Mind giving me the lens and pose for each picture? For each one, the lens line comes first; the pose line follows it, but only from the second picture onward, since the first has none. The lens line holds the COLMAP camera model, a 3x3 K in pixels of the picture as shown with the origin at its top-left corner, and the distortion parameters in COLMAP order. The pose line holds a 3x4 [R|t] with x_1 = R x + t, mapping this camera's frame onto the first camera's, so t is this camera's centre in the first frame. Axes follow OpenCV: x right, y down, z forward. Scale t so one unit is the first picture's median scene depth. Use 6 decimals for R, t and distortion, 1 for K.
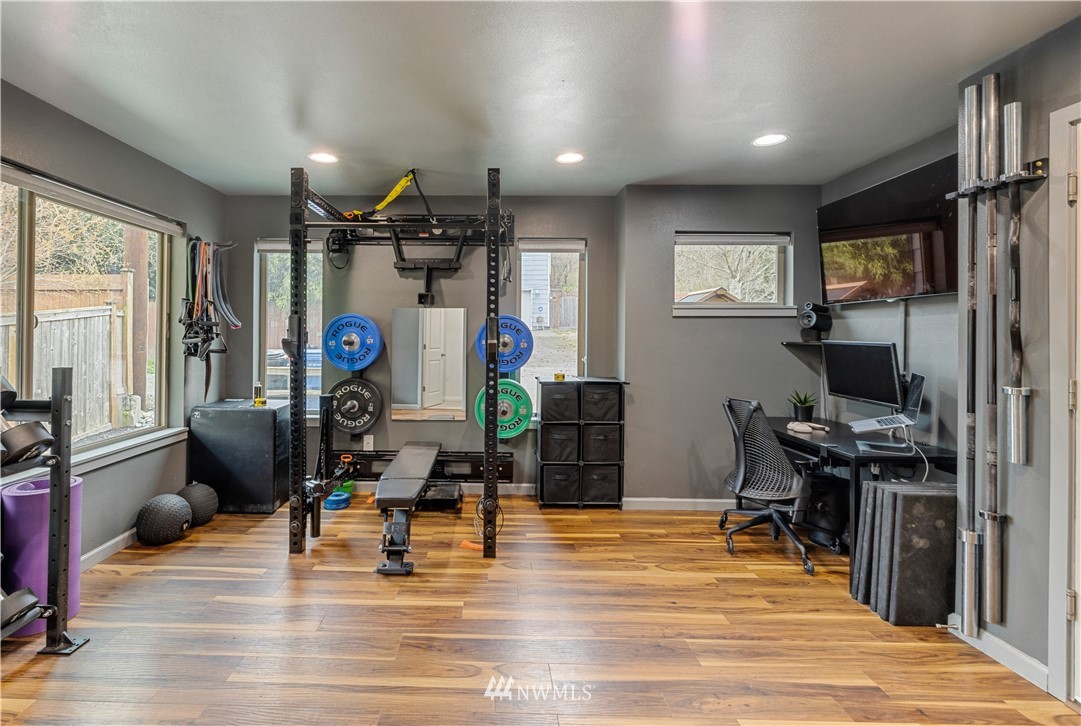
lens RADIAL K [[500.9, 0, 481.3], [0, 500.9, 333.8], [0, 0, 1]] dist [0.001490, -0.000255]
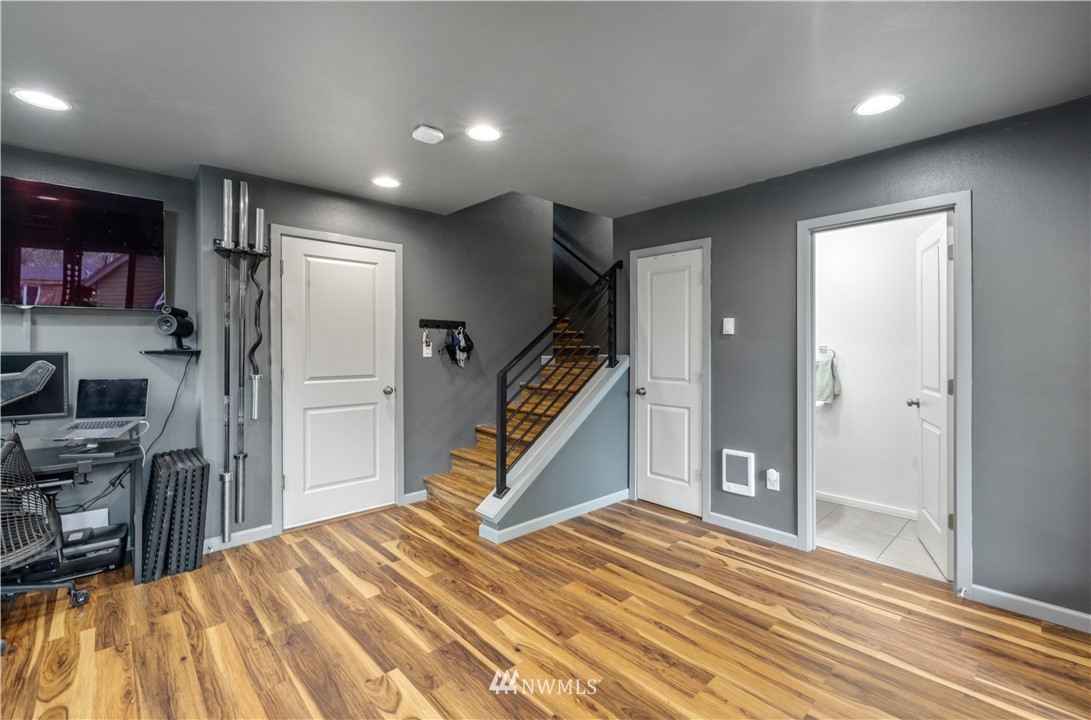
lens RADIAL K [[468.1, 0, 547.1], [0, 468.1, 353.5], [0, 0, 1]] dist [-0.004808, -0.000314]
pose [[-0.692152, -0.019606, 0.721486, -0.505327], [-0.005331, 0.999743, 0.022053, -0.004156], [-0.721732, 0.011418, -0.692078, 0.909767]]
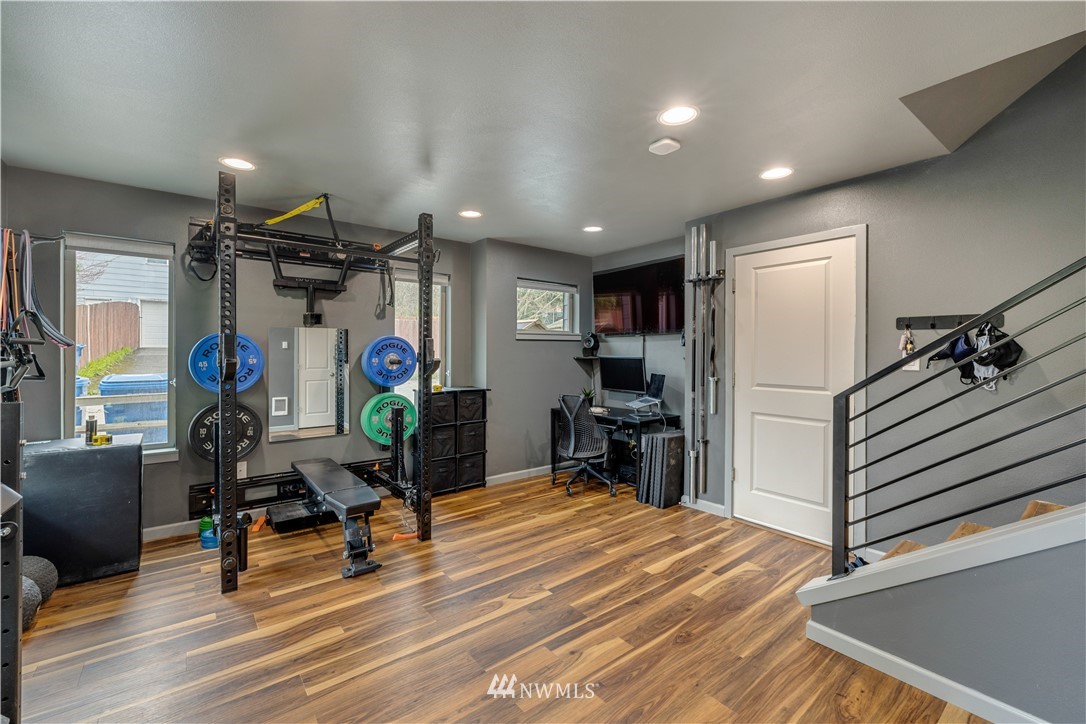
lens RADIAL K [[453.9, 0, 537.9], [0, 453.9, 357.4], [0, 0, 1]] dist [-0.000588, 0.000175]
pose [[0.775621, -0.012016, 0.631085, -0.452415], [0.003411, 0.999884, 0.014846, -0.004664], [-0.631190, -0.009362, 0.775572, -0.003453]]
